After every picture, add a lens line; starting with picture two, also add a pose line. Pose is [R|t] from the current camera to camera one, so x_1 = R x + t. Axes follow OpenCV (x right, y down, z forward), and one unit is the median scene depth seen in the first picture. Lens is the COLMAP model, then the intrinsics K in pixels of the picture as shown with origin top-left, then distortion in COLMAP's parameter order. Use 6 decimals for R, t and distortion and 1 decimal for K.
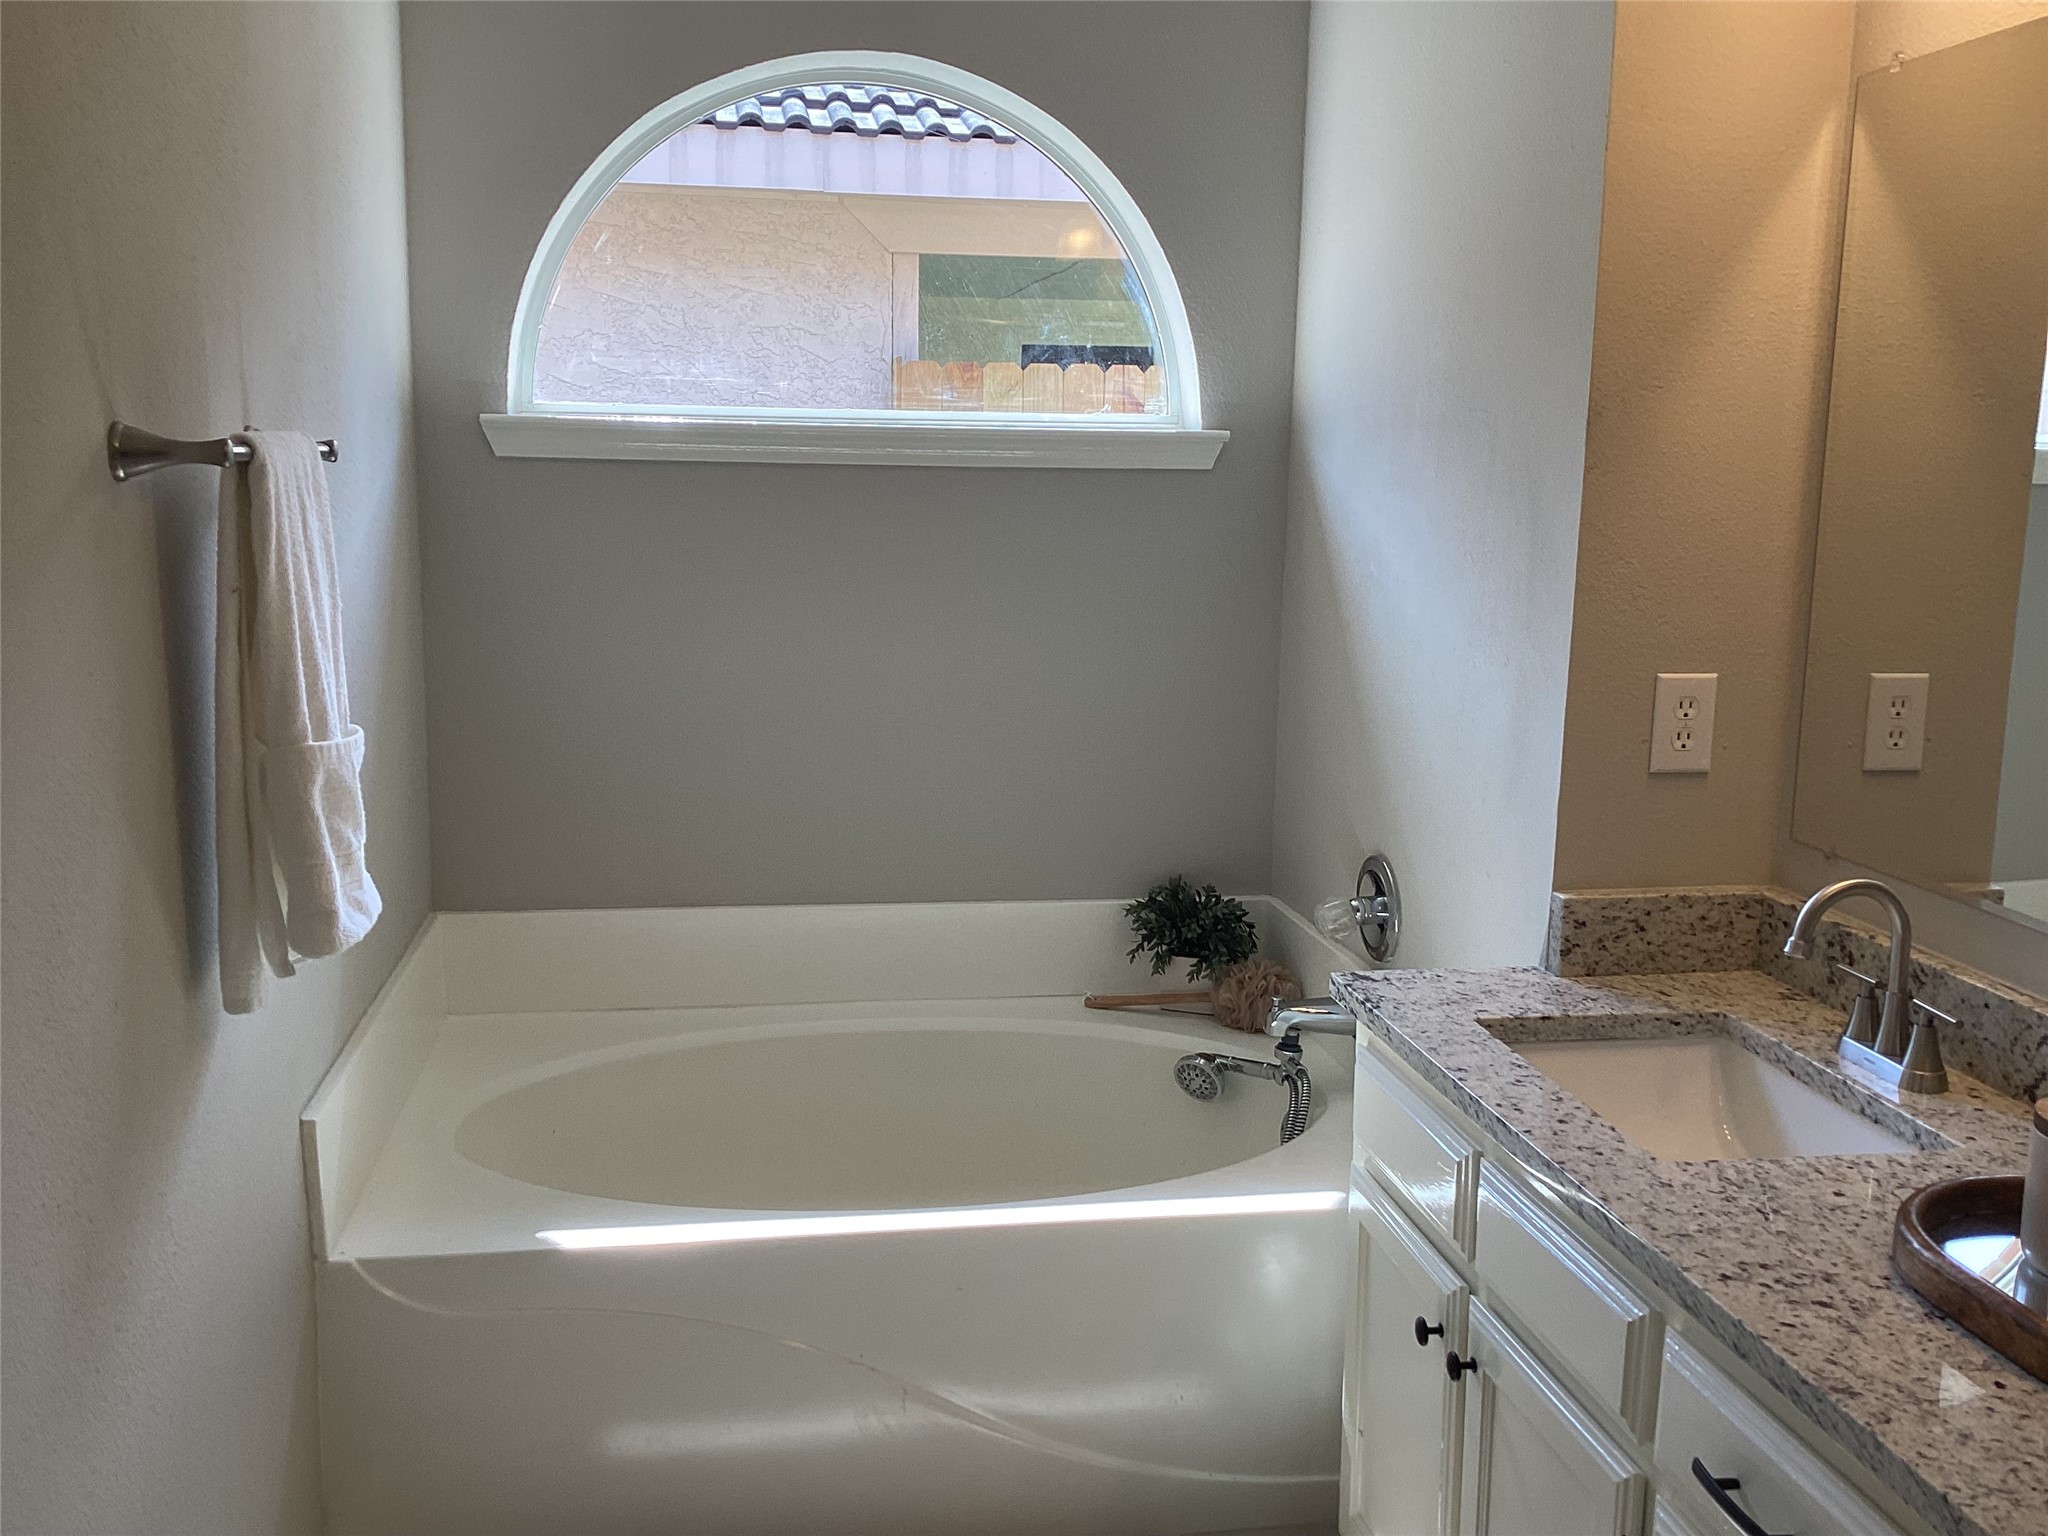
lens RADIAL K [[1867.4, 0, 1031.3], [0, 1867.4, 759.7], [0, 0, 1]] dist [0.037962, 0.000000]
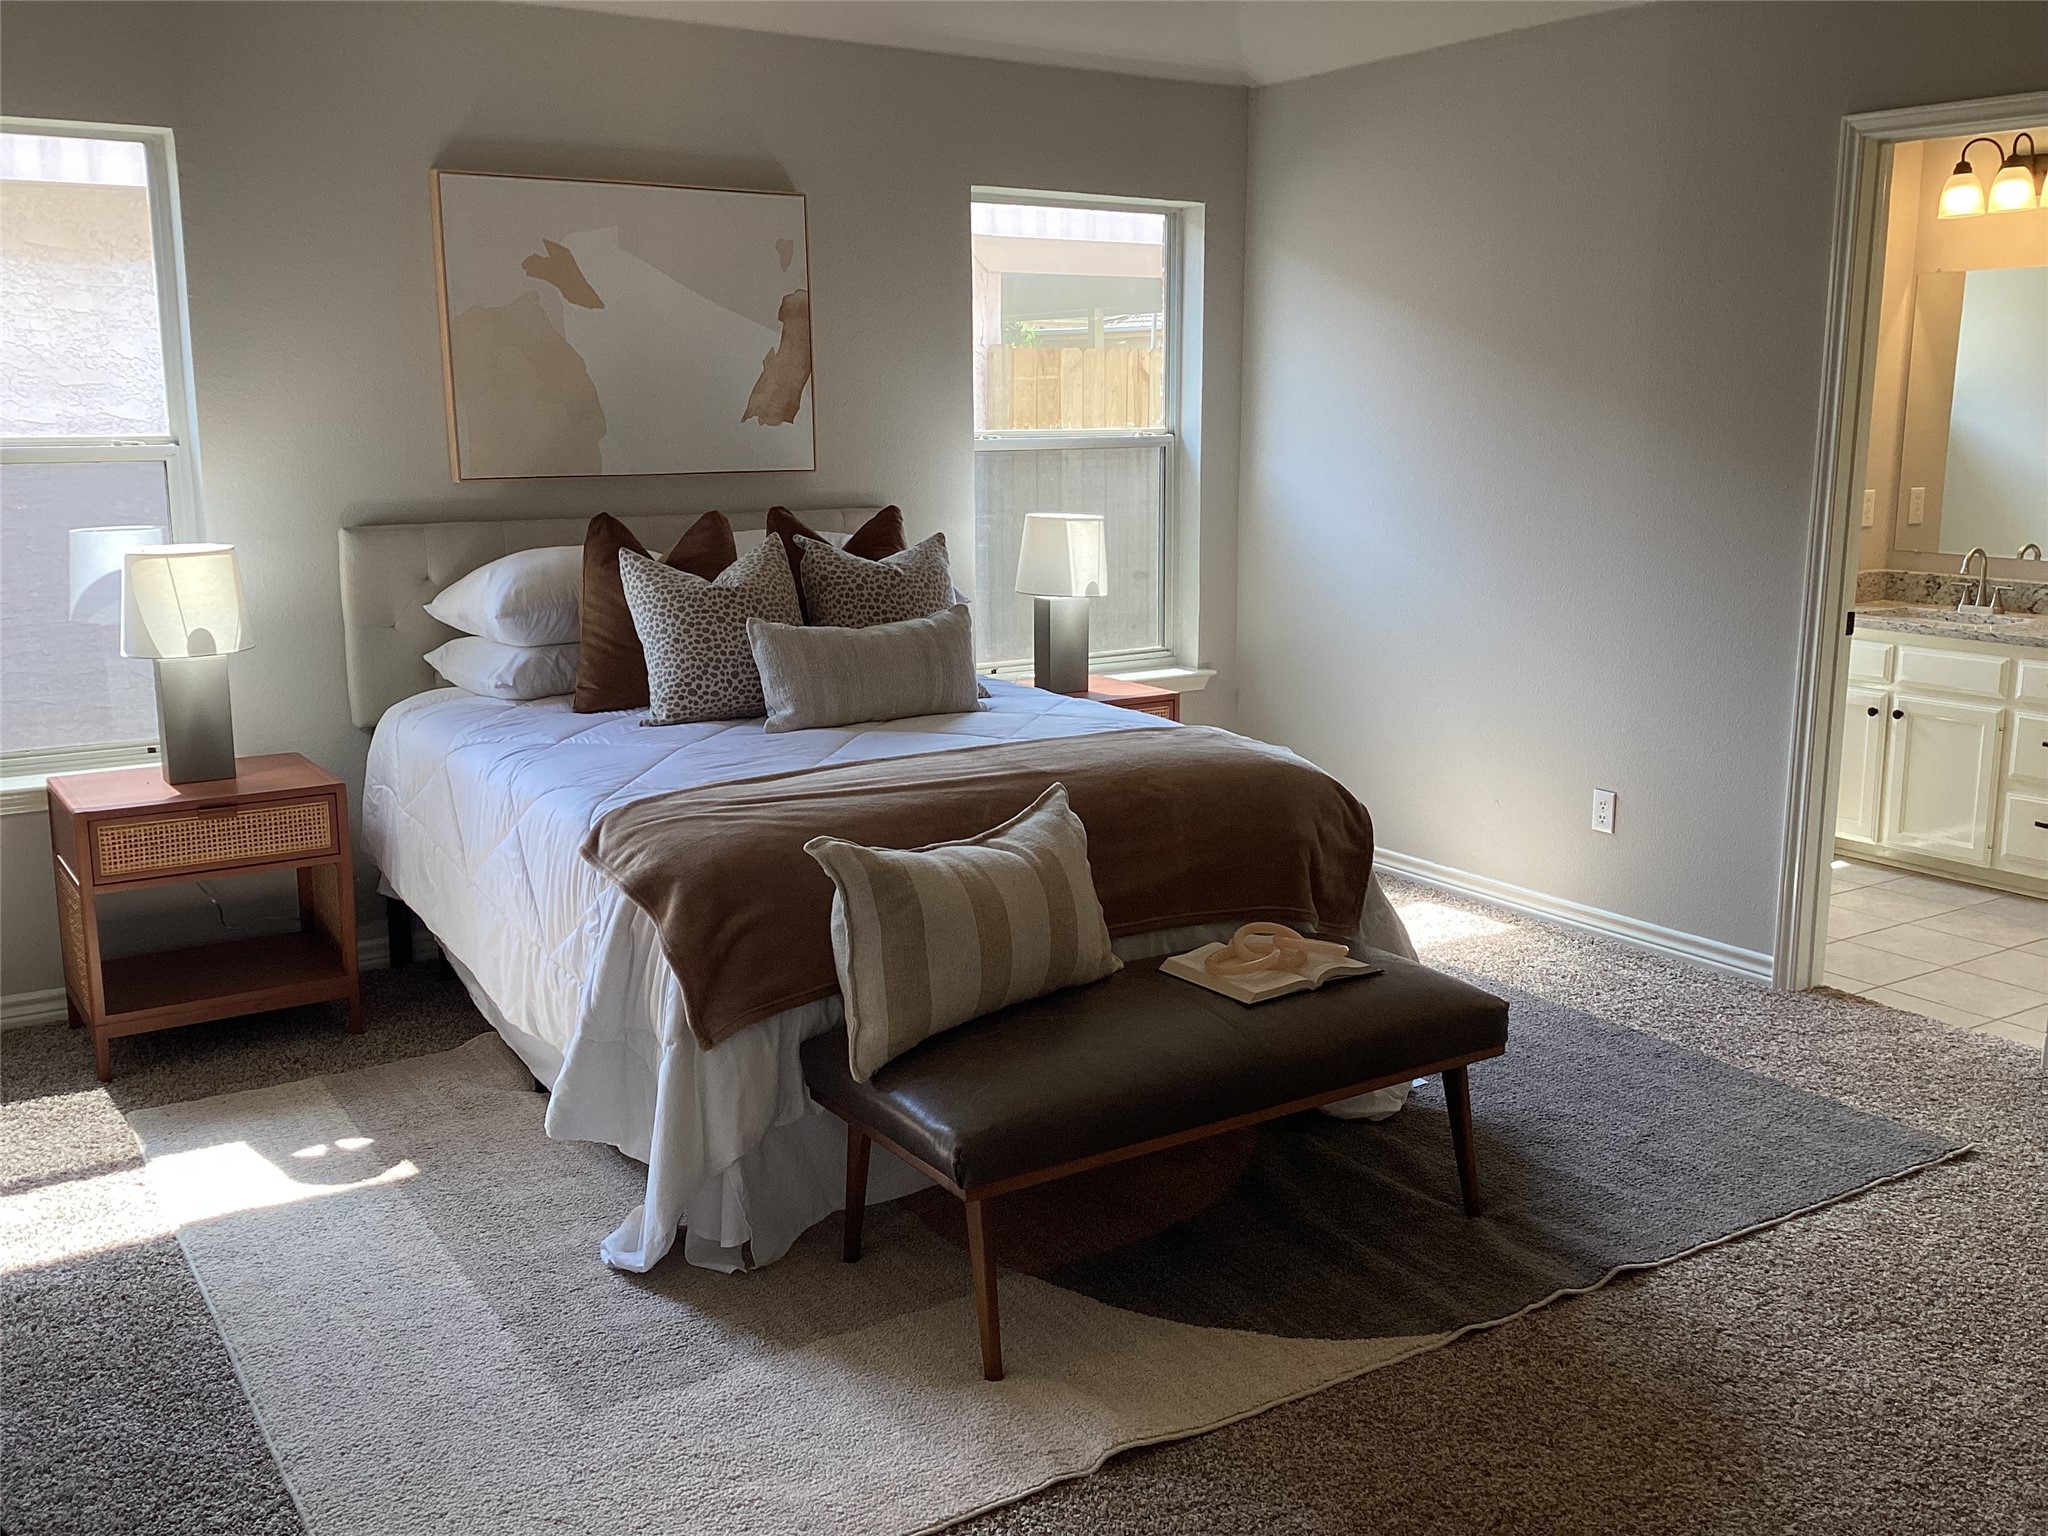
lens RADIAL K [[1867.4, 0, 1030.6], [0, 1867.4, 753.4], [0, 0, 1]] dist [0.037962, 0.000000]
pose [[0.915291, -0.099613, 0.390281, -2.005105], [0.086412, 0.994938, 0.051288, 0.095159], [-0.393414, -0.013218, 0.919266, -1.114994]]
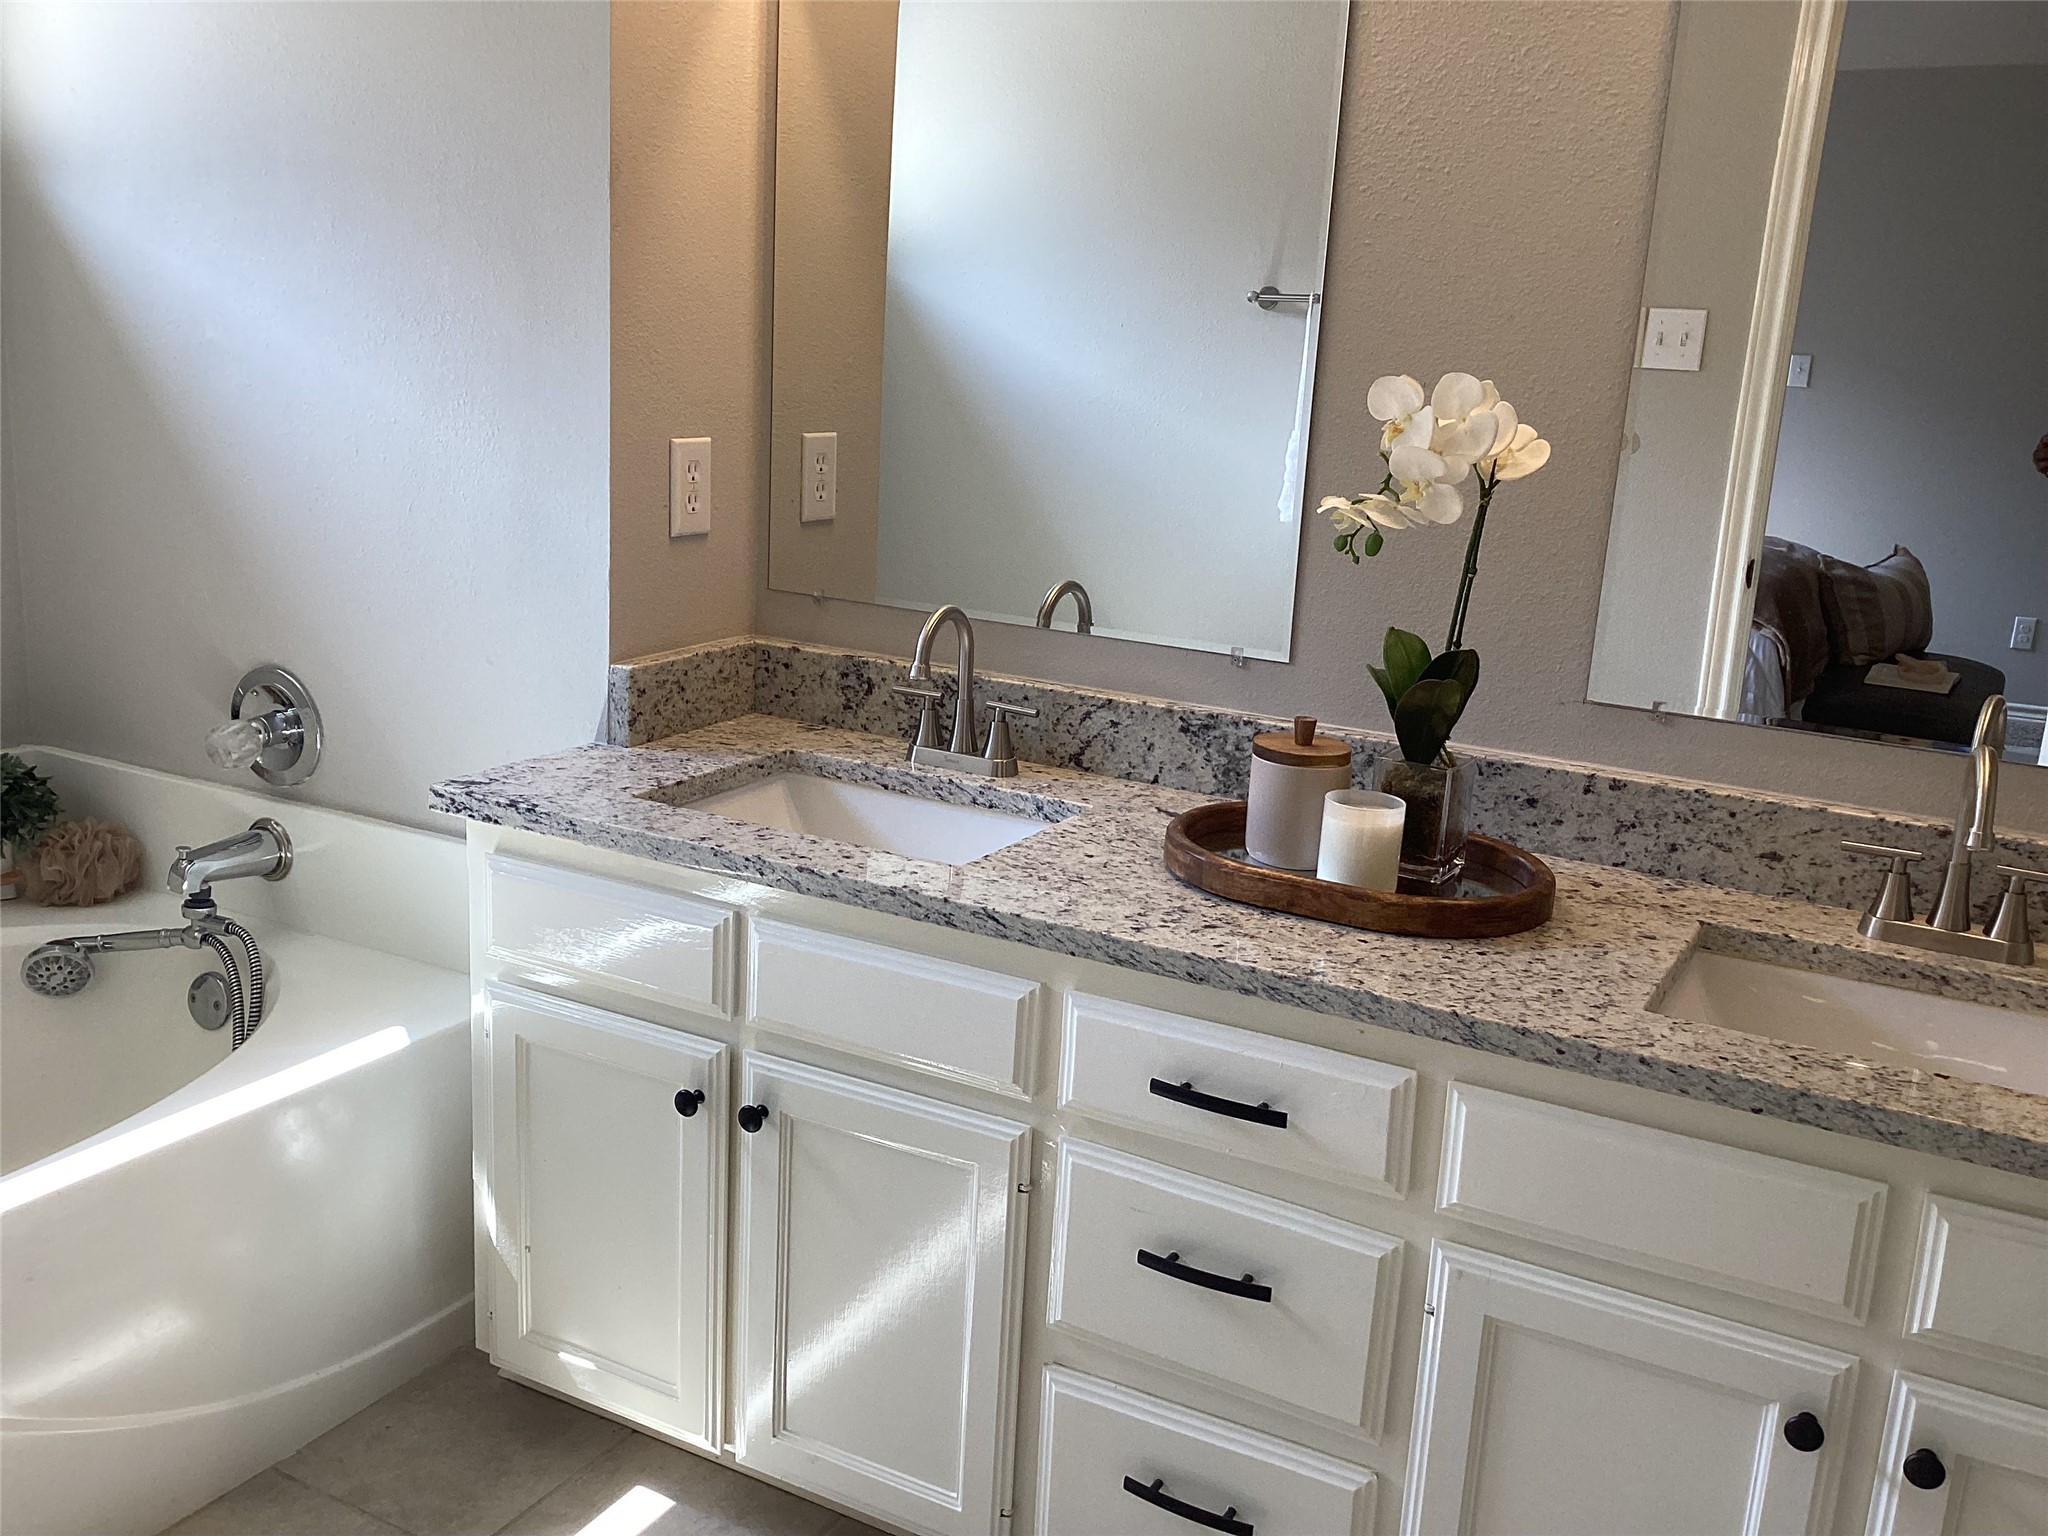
lens RADIAL K [[1867.4, 0, 1030.7], [0, 1867.4, 760.5], [0, 0, 1]] dist [0.037962, 0.000000]
pose [[0.624312, -0.169152, 0.762641, -0.375317], [0.088864, 0.985316, 0.145794, -0.004541], [-0.776104, -0.023250, 0.630176, 0.216259]]
